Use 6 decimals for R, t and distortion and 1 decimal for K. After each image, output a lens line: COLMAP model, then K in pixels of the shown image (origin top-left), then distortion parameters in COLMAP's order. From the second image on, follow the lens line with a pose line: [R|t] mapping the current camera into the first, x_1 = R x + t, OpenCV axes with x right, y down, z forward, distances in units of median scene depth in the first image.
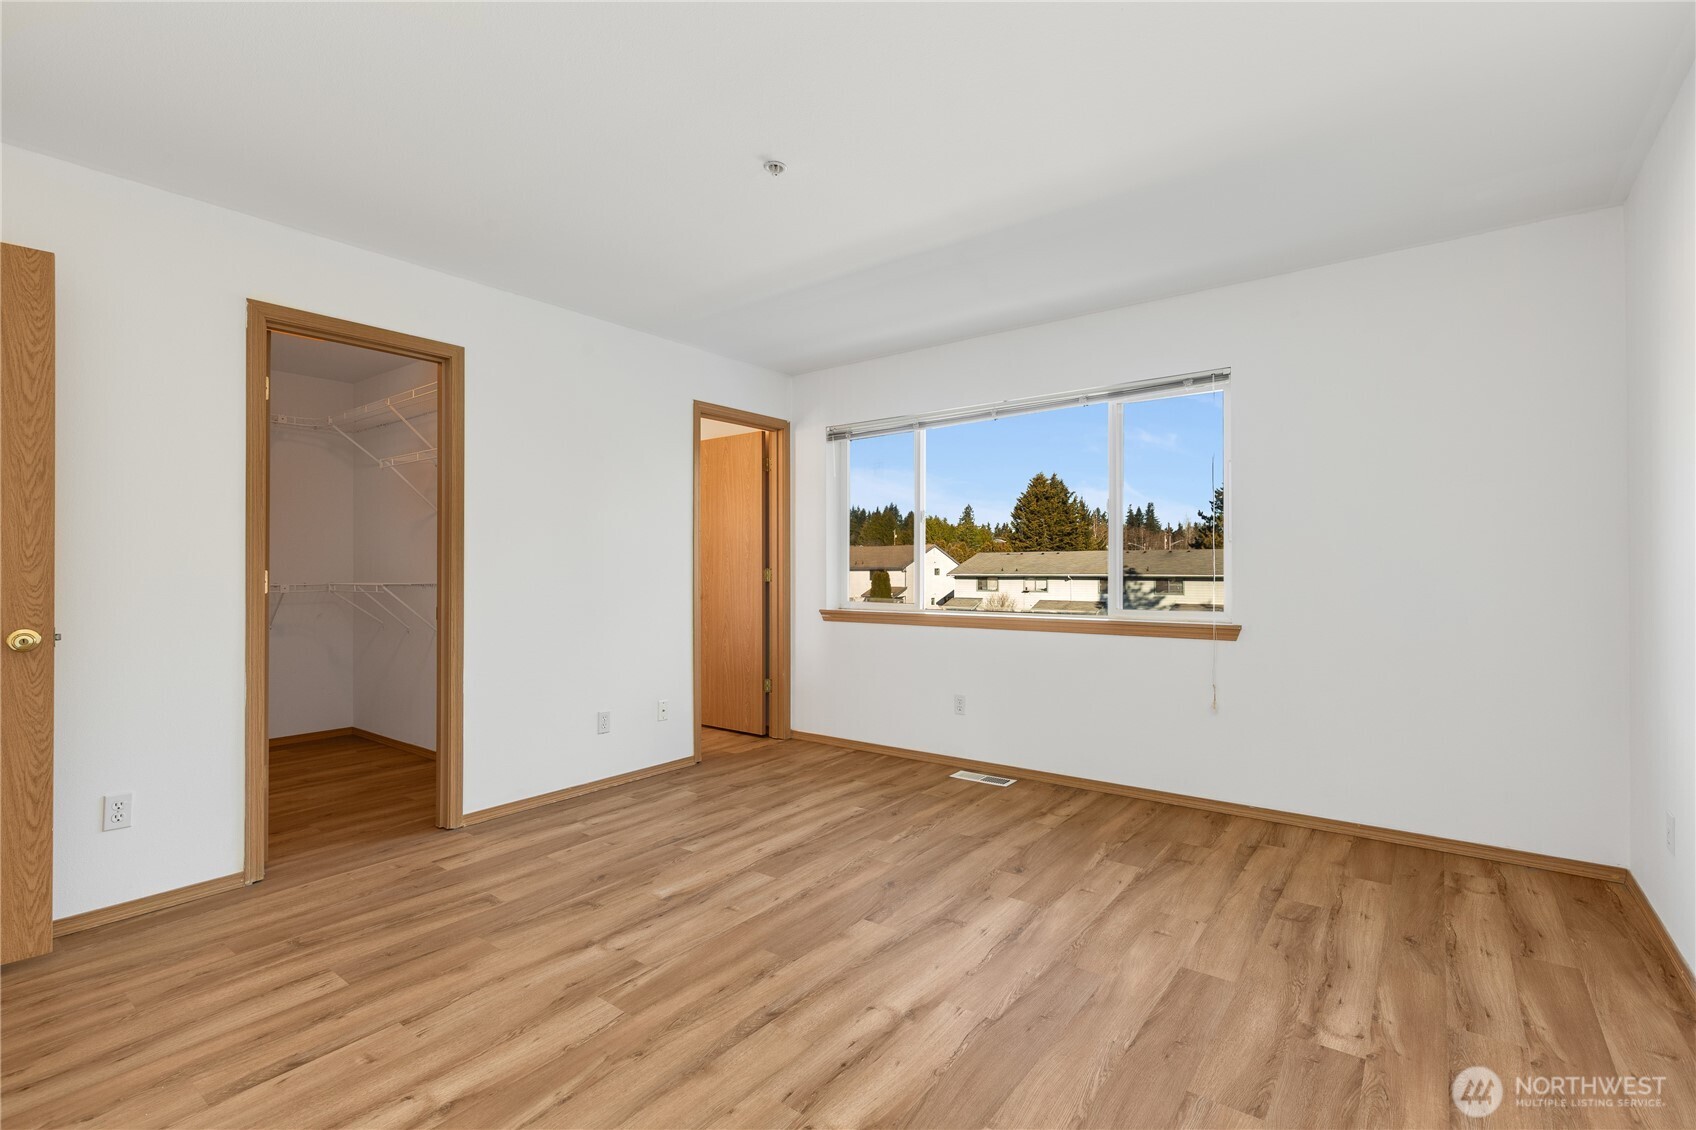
lens RADIAL K [[784.4, 0, 846.0], [0, 784.4, 569.9], [0, 0, 1]] dist [0.006619, 0.000058]
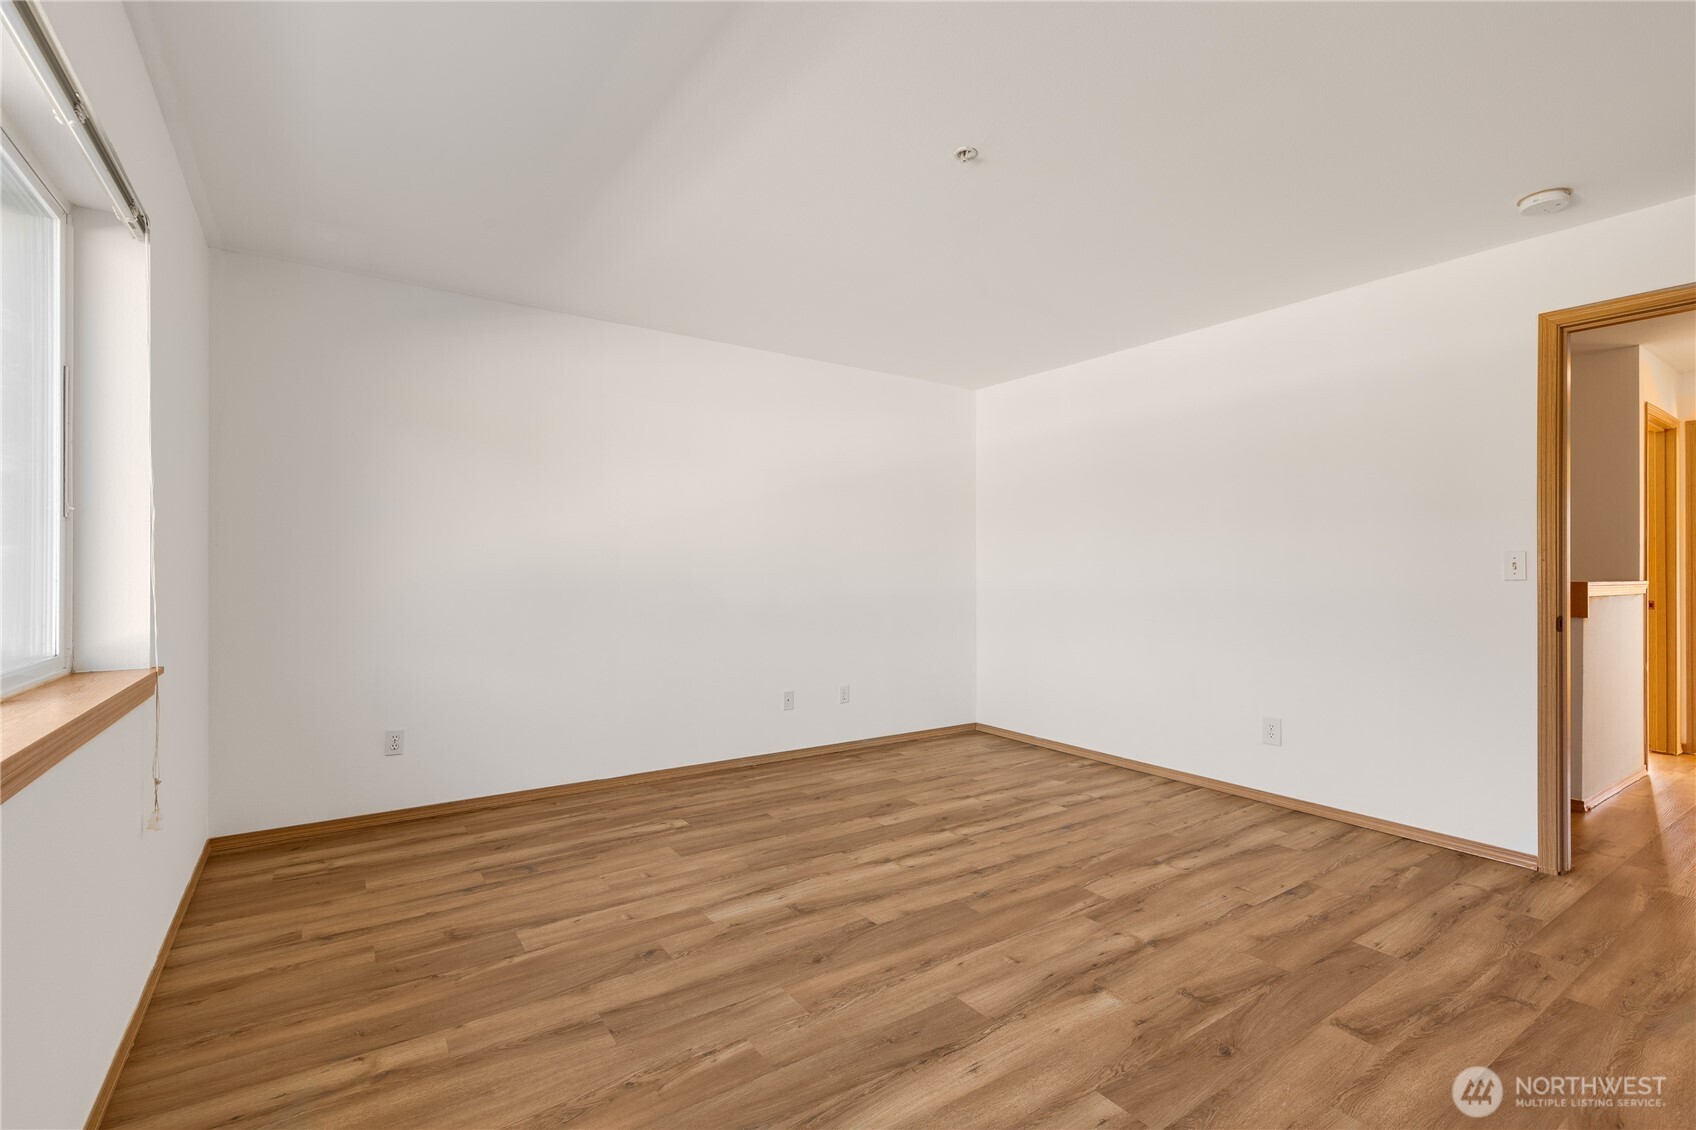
lens RADIAL K [[784.4, 0, 846.0], [0, 784.4, 569.9], [0, 0, 1]] dist [0.006619, 0.000058]
pose [[-0.952688, 0.002333, 0.303940, -0.247352], [0.001553, 0.999995, -0.002808, -0.002072], [-0.303945, -0.002203, -0.952687, 1.990889]]
